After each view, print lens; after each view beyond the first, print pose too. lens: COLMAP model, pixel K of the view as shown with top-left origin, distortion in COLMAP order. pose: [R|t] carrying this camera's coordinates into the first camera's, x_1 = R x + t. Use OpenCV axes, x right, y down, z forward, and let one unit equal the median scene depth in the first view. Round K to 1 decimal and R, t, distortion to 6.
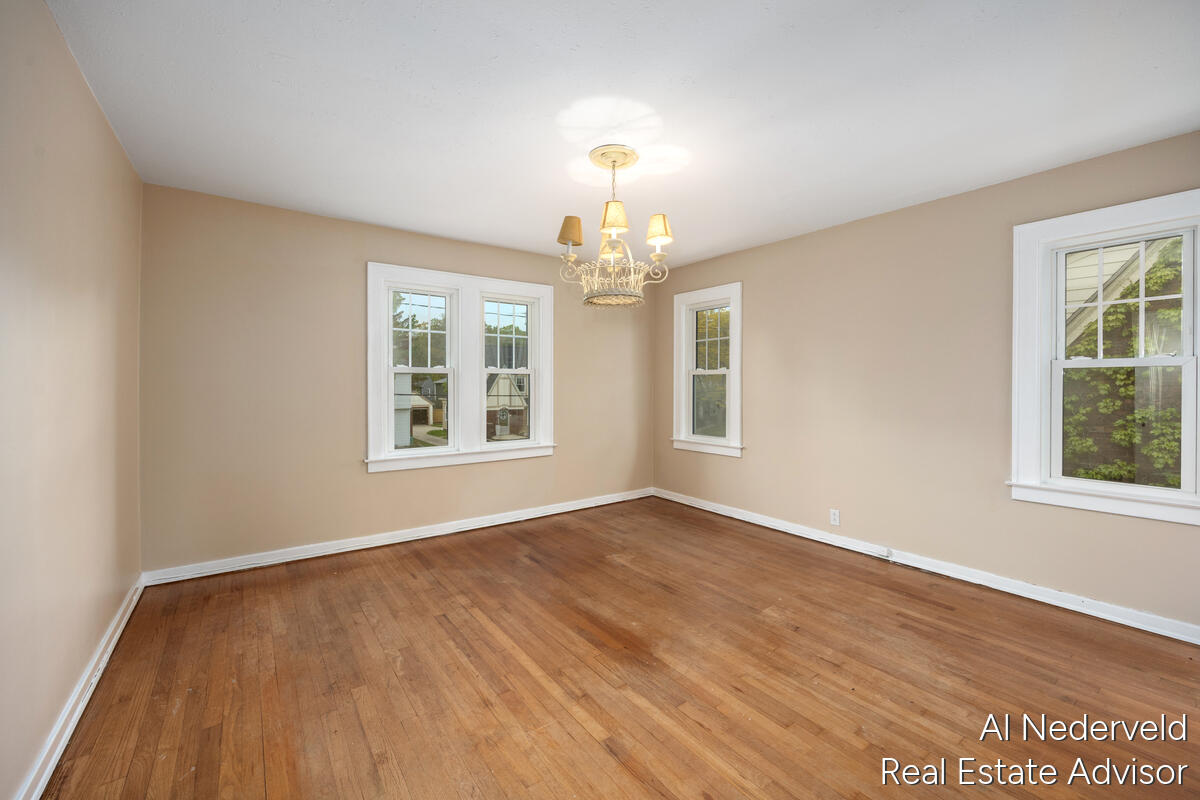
lens RADIAL K [[475.3, 0, 597.0], [0, 475.3, 392.2], [0, 0, 1]] dist [-0.007070, 0.001529]
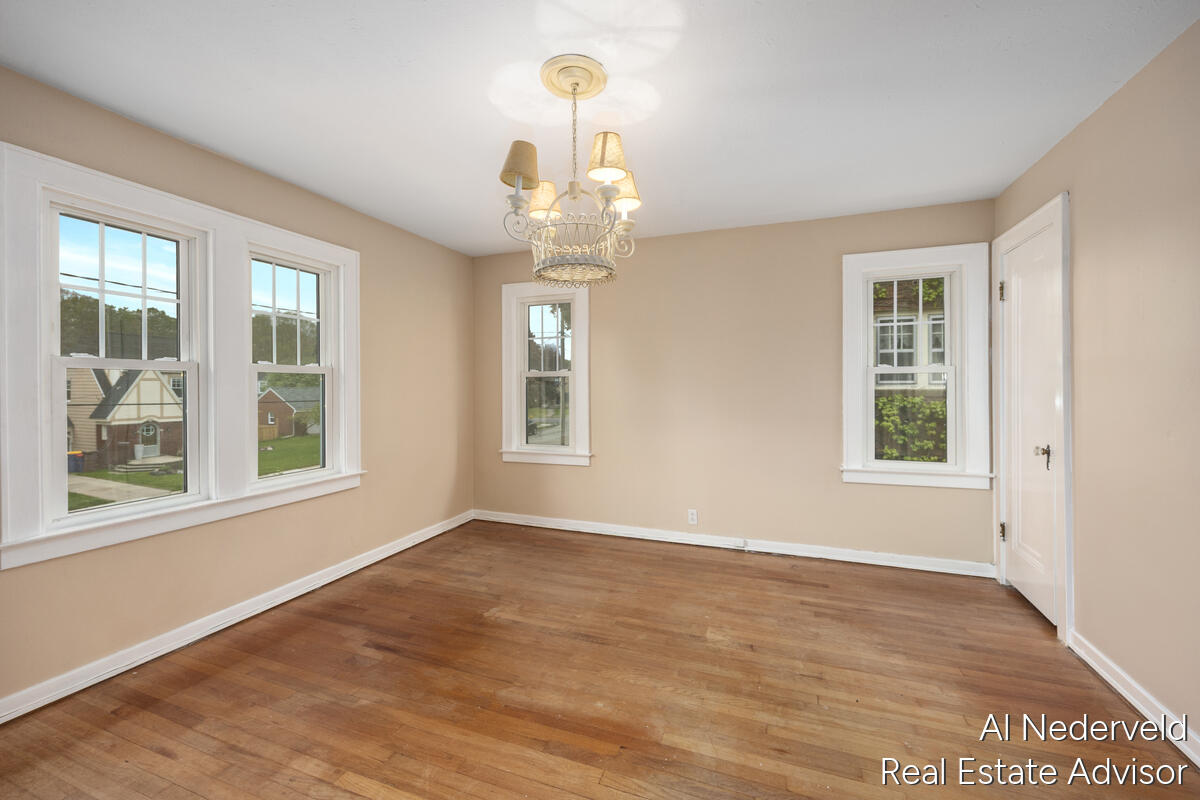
lens RADIAL K [[475.3, 0, 602.5], [0, 475.3, 392.8], [0, 0, 1]] dist [-0.007070, 0.001529]
pose [[0.836797, -0.009519, 0.547431, -0.268763], [0.011823, 0.999930, -0.000684, -0.007343], [-0.547386, 0.007045, 0.836851, 0.297285]]
